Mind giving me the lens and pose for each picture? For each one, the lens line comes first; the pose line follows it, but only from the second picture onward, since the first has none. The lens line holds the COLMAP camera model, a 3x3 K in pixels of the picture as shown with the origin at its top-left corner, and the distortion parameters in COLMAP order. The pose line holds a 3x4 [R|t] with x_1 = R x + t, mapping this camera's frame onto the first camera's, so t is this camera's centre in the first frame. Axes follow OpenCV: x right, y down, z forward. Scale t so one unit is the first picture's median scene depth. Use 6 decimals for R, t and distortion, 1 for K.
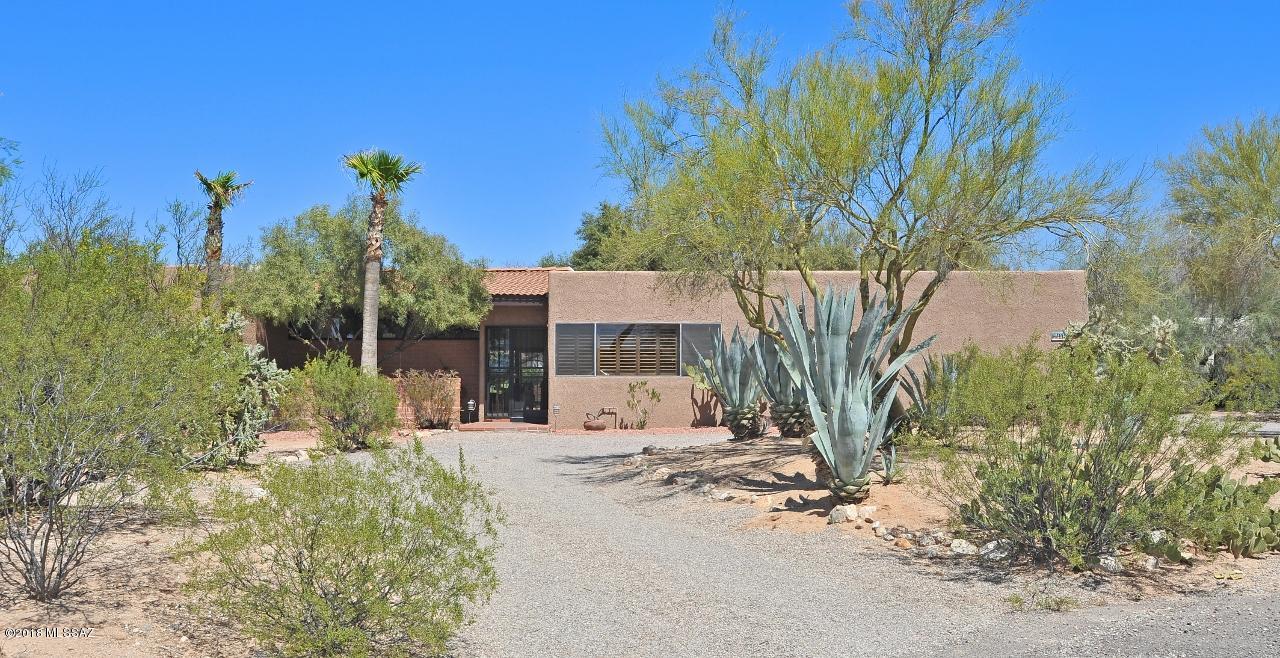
lens RADIAL K [[1238.6, 0, 640.0], [0, 1238.6, 329.0], [0, 0, 1]] dist [0.000142, -0.000129]
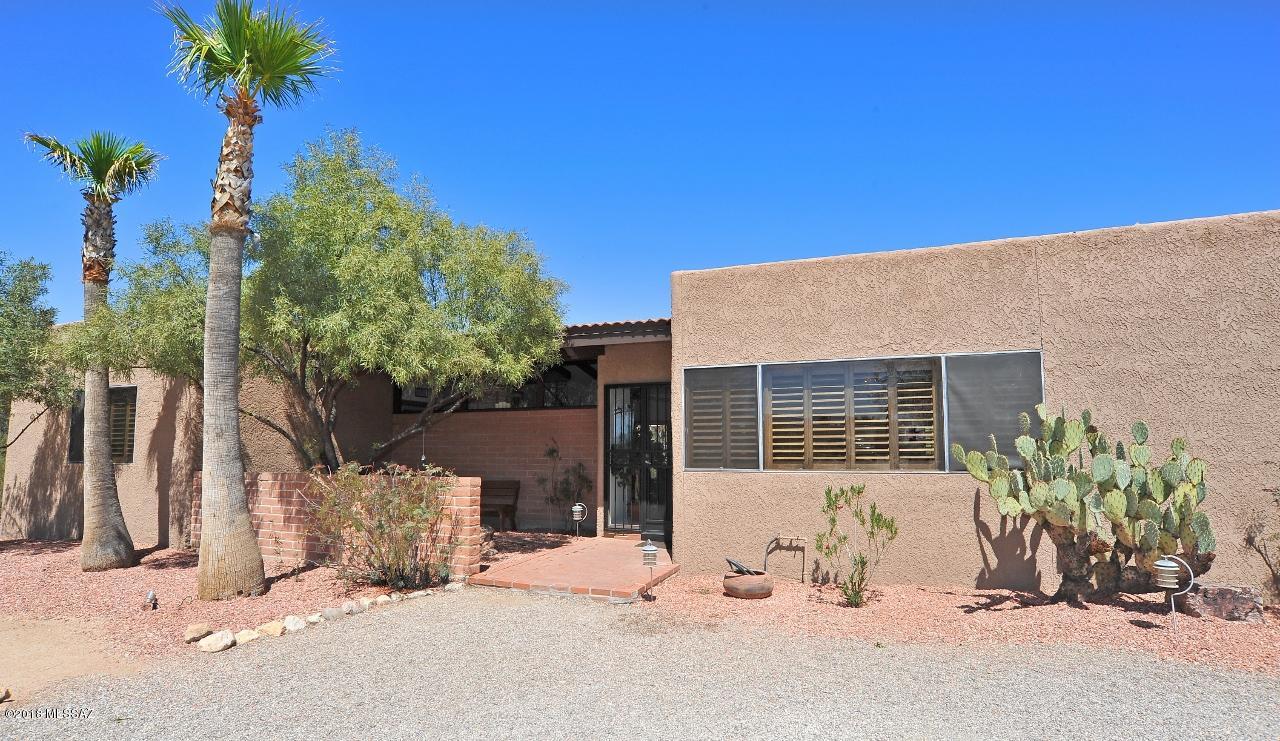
lens RADIAL K [[739.1, 0, 640.6], [0, 739.1, 406.4], [0, 0, 1]] dist [0.000538, 0.000036]
pose [[0.942971, -0.028877, -0.331621, 0.017485], [0.029988, 0.999549, -0.001768, 0.011420], [0.331523, -0.008277, 0.943411, 0.708046]]
